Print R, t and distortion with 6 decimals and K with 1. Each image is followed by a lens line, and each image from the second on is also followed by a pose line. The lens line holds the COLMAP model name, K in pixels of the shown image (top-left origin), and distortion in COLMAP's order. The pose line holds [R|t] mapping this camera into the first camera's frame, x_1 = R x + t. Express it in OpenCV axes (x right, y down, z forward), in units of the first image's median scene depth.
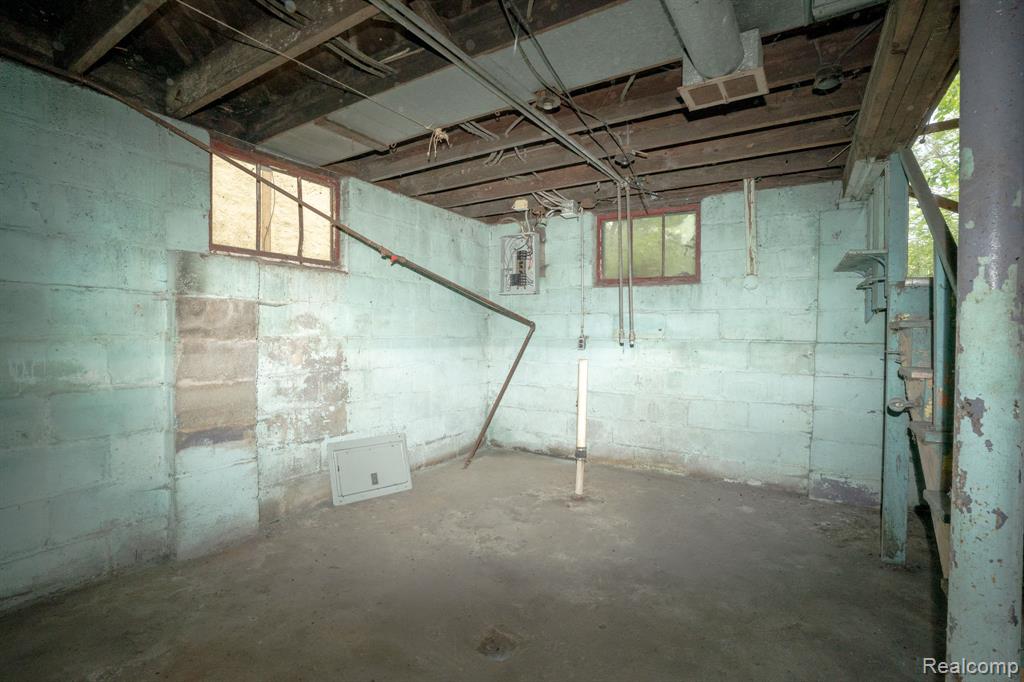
lens RADIAL K [[476.4, 0, 512.0], [0, 476.4, 341.0], [0, 0, 1]] dist [-0.058369, 0.021193]
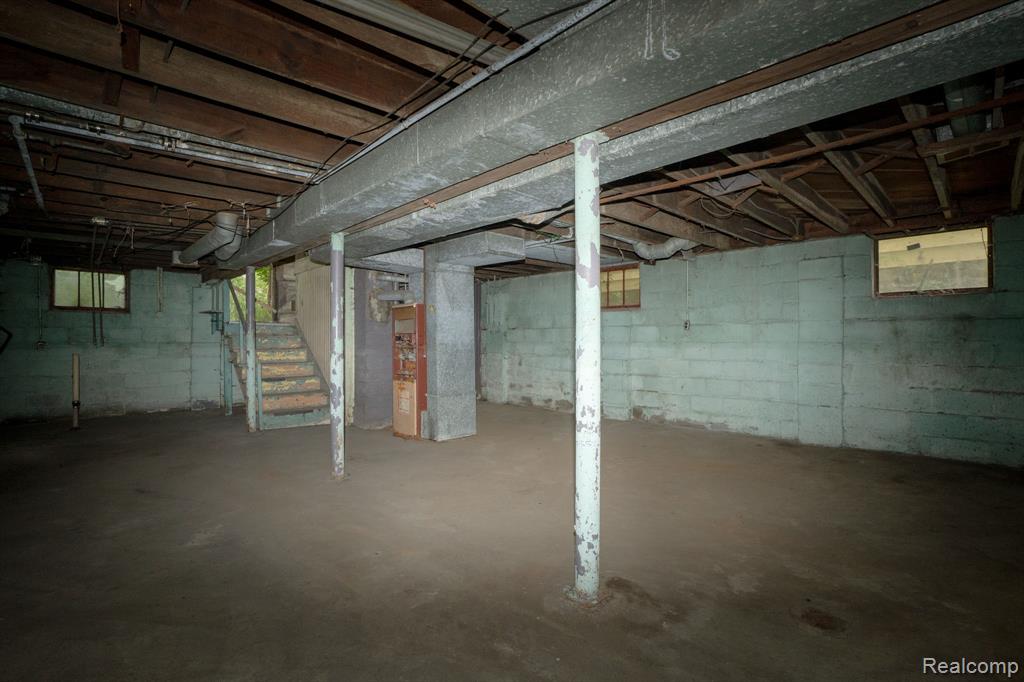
lens RADIAL K [[476.4, 0, 512.0], [0, 476.4, 341.0], [0, 0, 1]] dist [-0.058369, 0.021193]
pose [[0.253735, -0.011378, 0.967207, -0.968031], [0.016505, 0.999836, 0.007432, 0.002807], [-0.967133, 0.014078, 0.253881, -0.924215]]
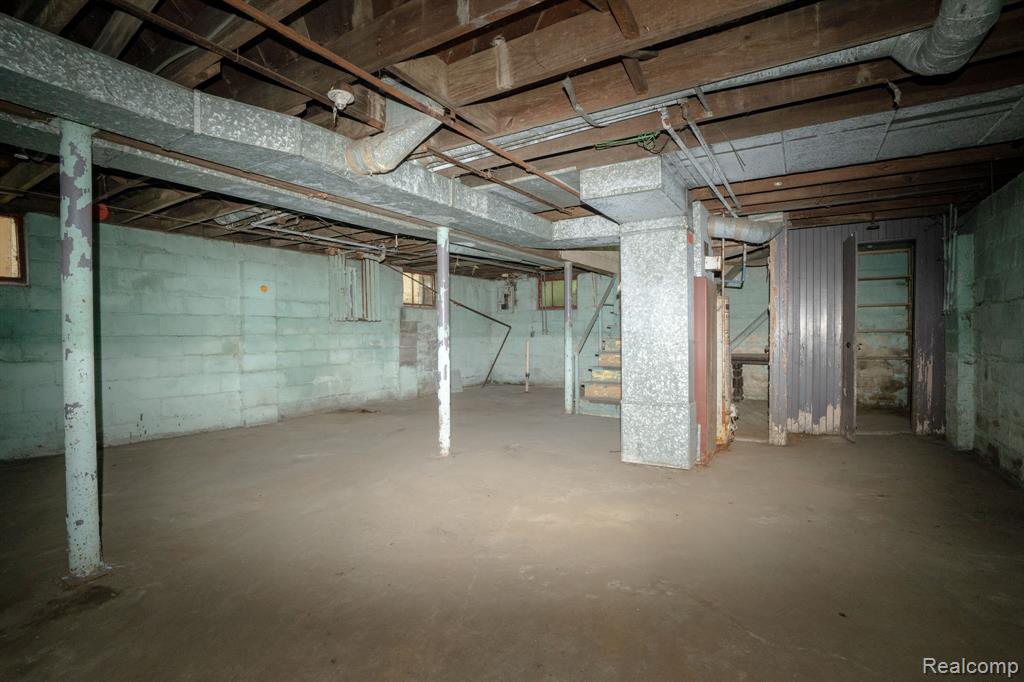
lens RADIAL K [[476.4, 0, 512.0], [0, 476.4, 341.0], [0, 0, 1]] dist [-0.058369, 0.021193]
pose [[0.999914, -0.013027, -0.001238, 0.054496], [0.013029, 0.999913, 0.001873, 0.031593], [0.001214, -0.001889, 0.999997, -1.392047]]
